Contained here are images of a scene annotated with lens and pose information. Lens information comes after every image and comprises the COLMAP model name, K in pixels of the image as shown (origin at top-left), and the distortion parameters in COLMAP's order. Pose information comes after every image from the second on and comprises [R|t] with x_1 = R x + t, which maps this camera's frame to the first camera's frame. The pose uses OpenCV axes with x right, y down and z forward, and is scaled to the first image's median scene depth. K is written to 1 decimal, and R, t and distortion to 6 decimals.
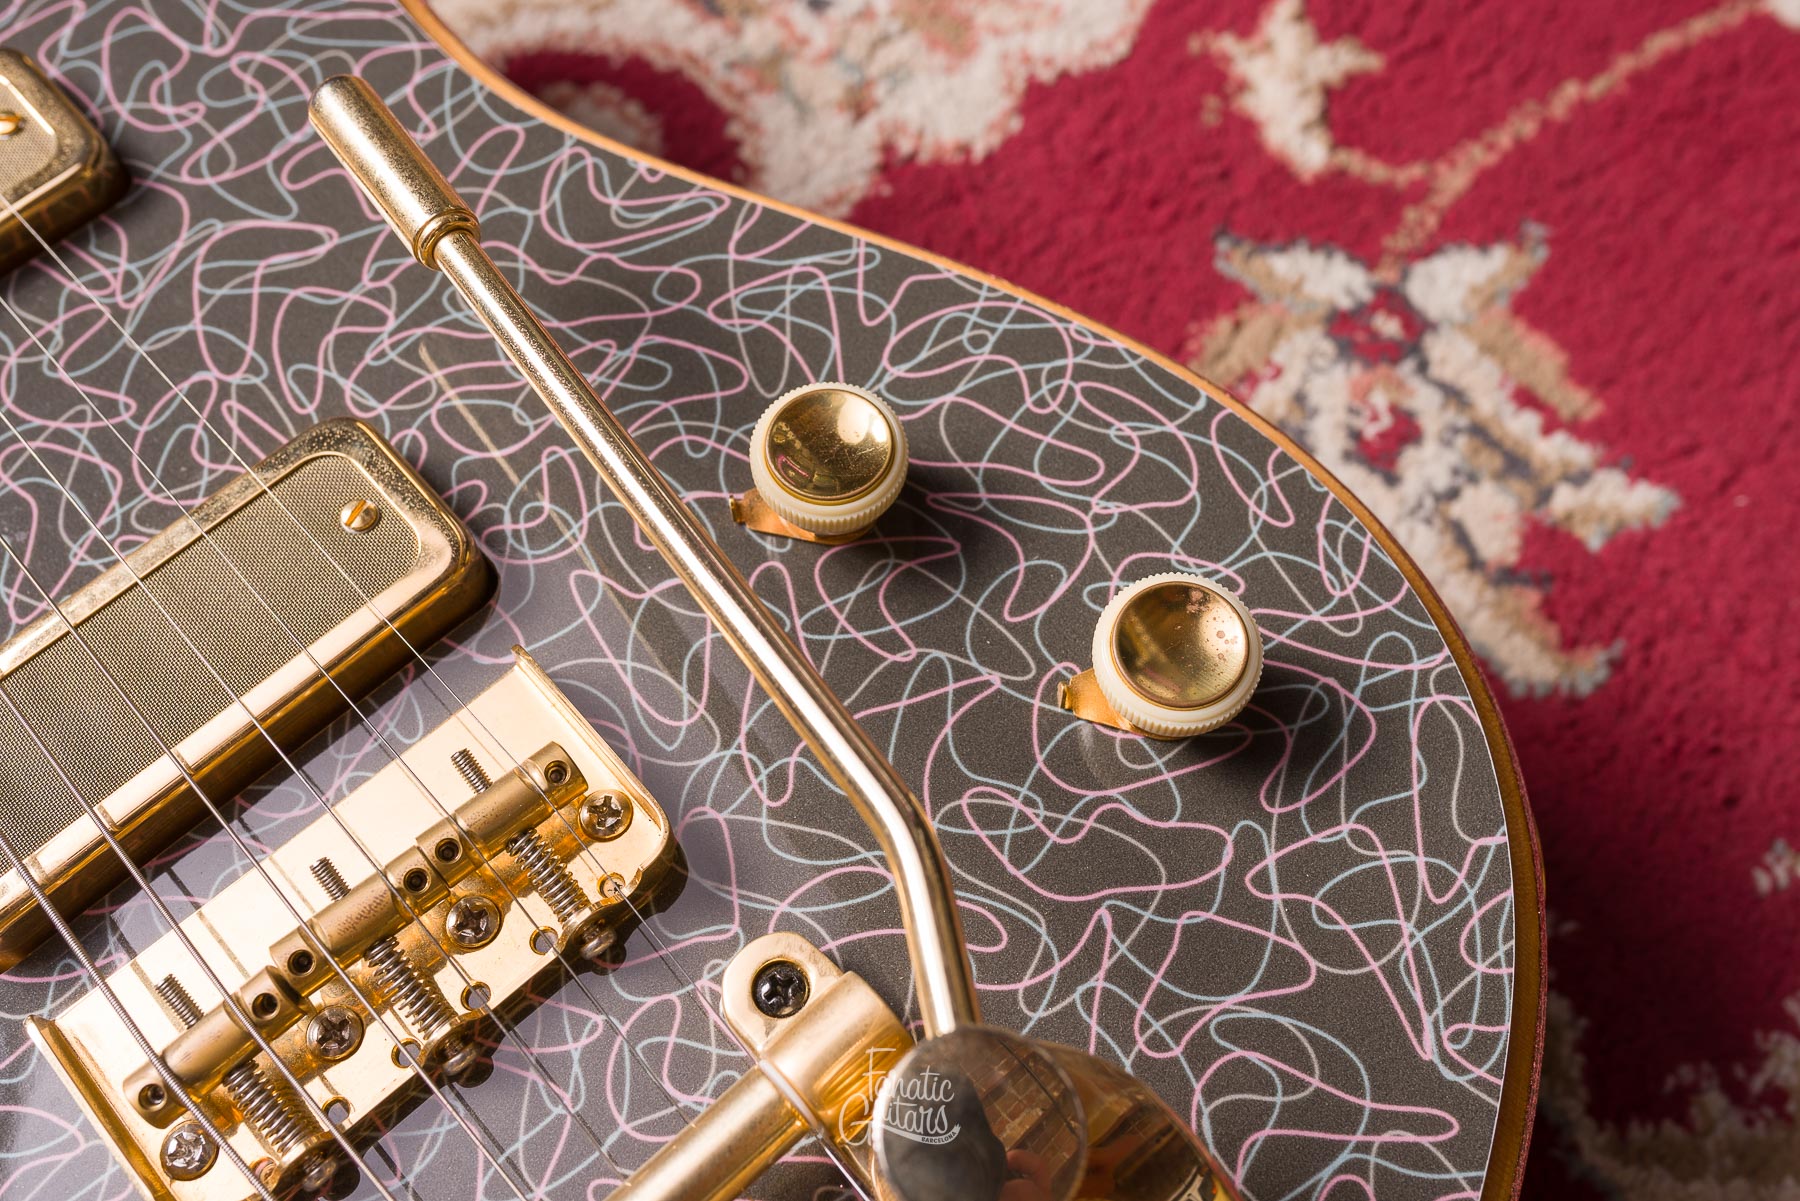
lens RADIAL K [[1831.3, 0, 900.1], [0, 1831.3, 599.3], [0, 0, 1]] dist [0.002610, 0.006312]
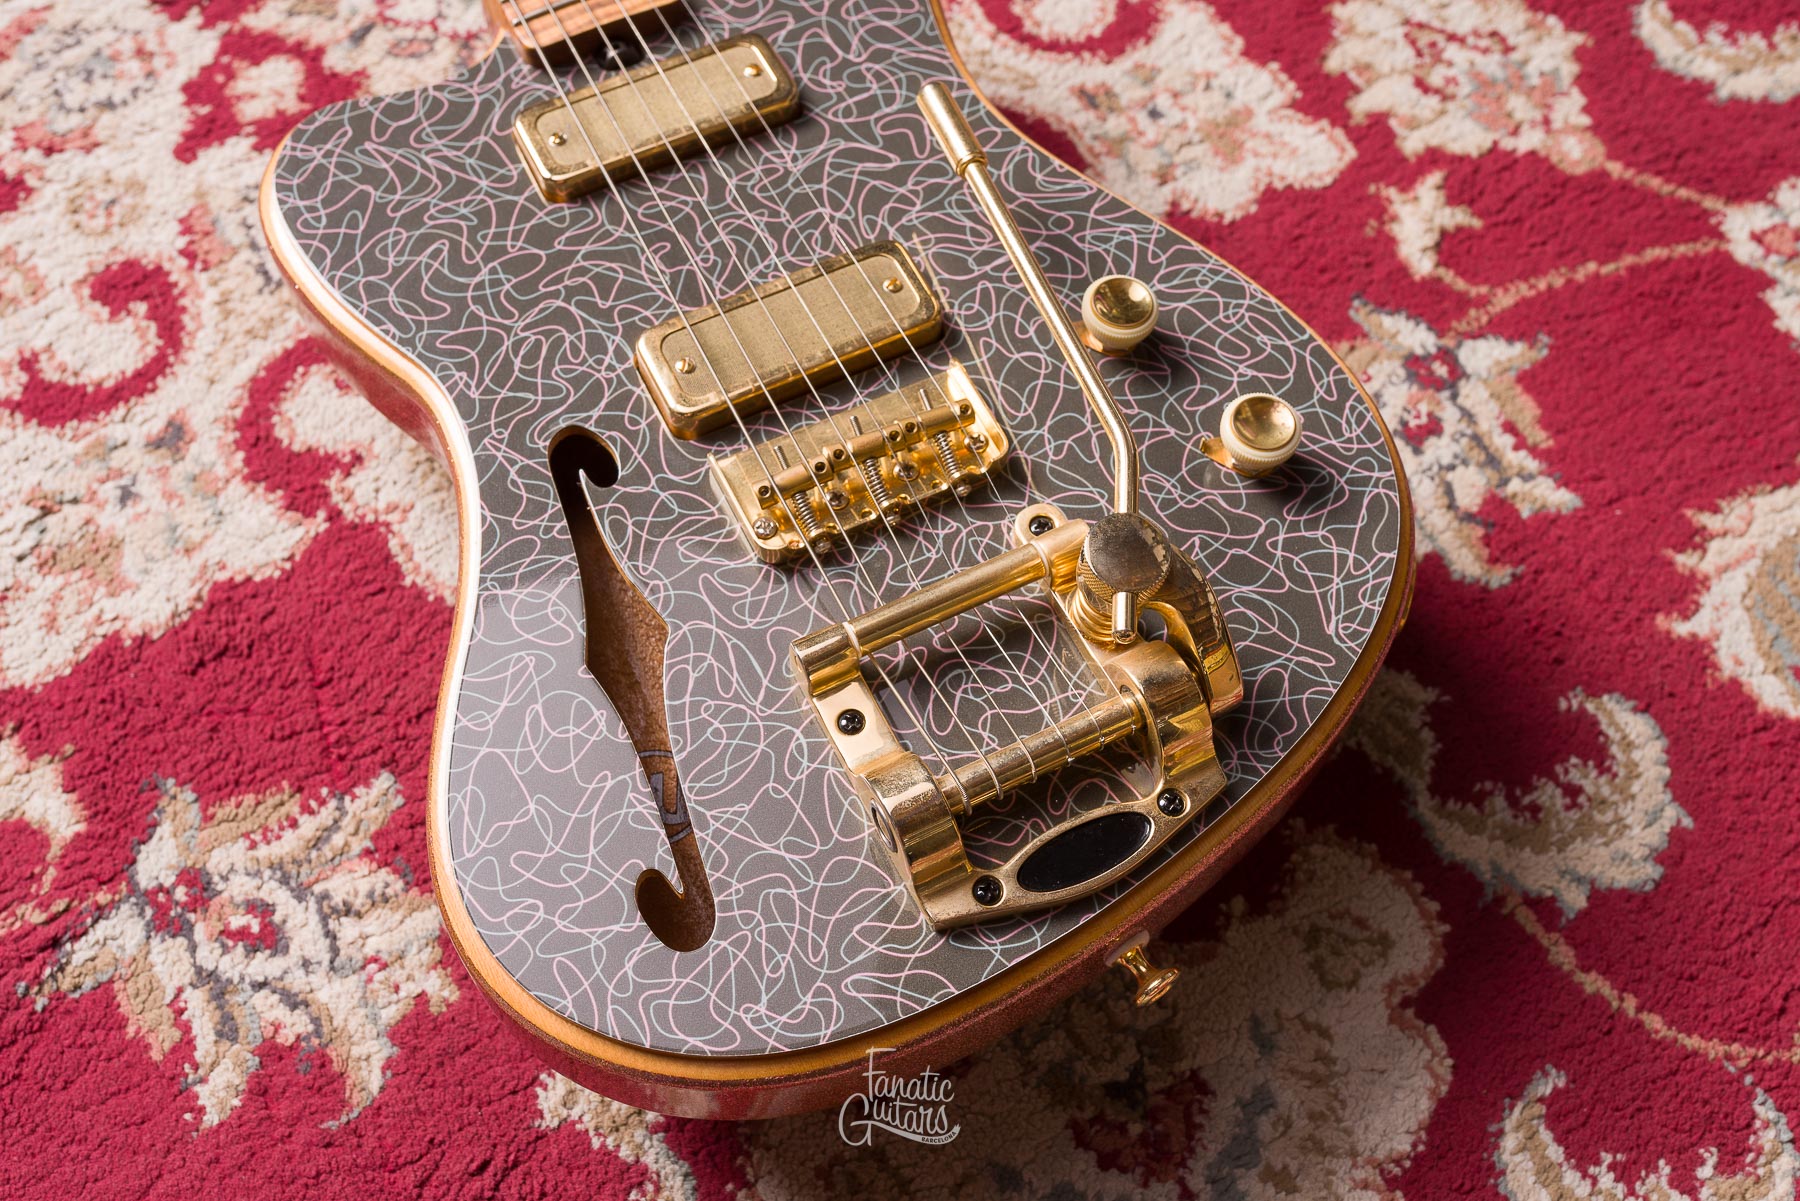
lens RADIAL K [[1763.6, 0, 901.4], [0, 1763.6, 599.0], [0, 0, 1]] dist [-0.000344, -0.001999]
pose [[0.963287, 0.250392, -0.096864, -0.001620], [-0.255749, 0.965584, -0.047332, 0.348797], [0.081679, 0.070368, 0.994171, -0.862084]]
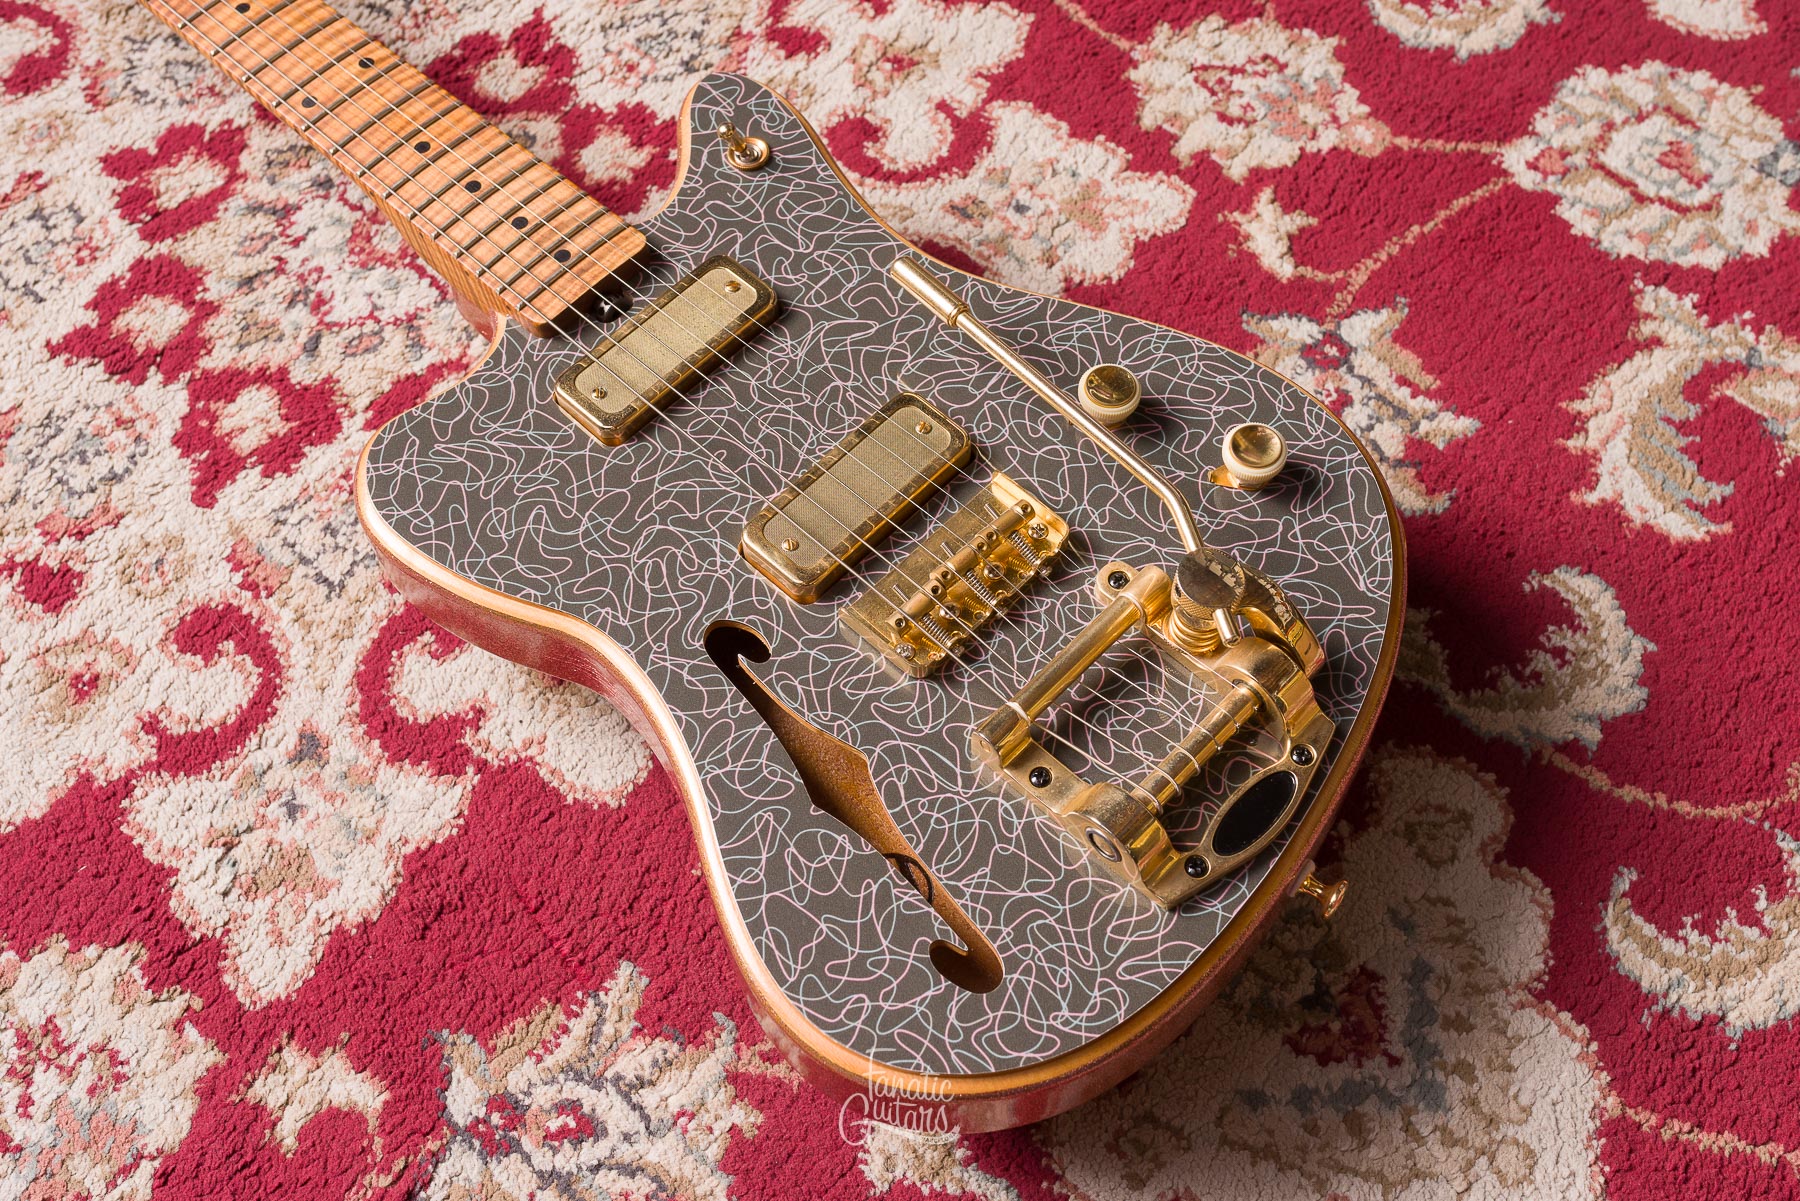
lens RADIAL K [[1953.8, 0, 913.1], [0, 1953.8, 606.0], [0, 0, 1]] dist [-0.002633, 0.000478]
pose [[0.997454, -0.066435, 0.025915, -0.351105], [0.068584, 0.993258, -0.093455, 0.395542], [-0.019532, 0.094995, 0.995286, -1.451687]]
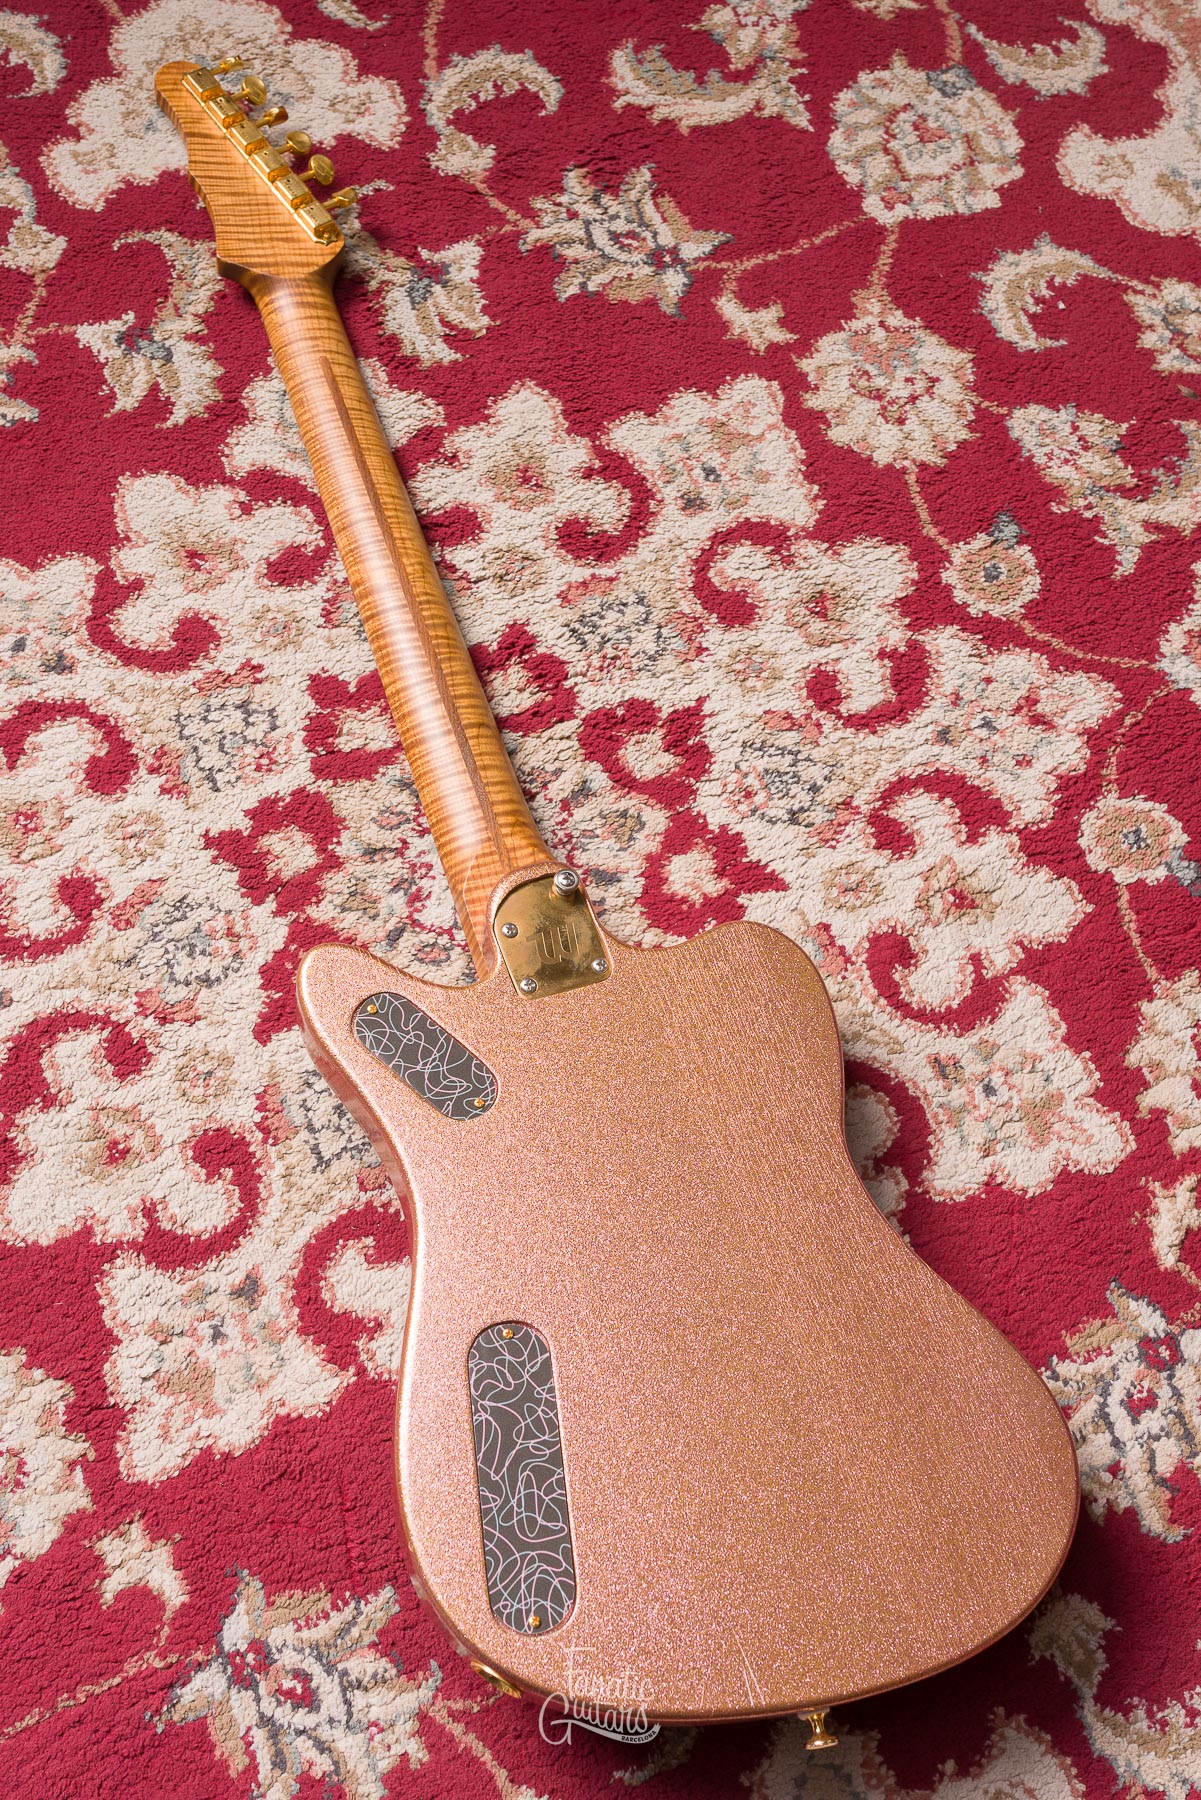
lens RADIAL K [[1954.8, 0, 587.6], [0, 1954.8, 923.9], [0, 0, 1]] dist [-0.007576, 0.002436]
pose [[0.914938, 0.393105, -0.091417, -0.515193], [-0.388077, 0.919099, 0.068215, -0.714816], [0.110837, -0.026936, 0.993474, -2.015885]]
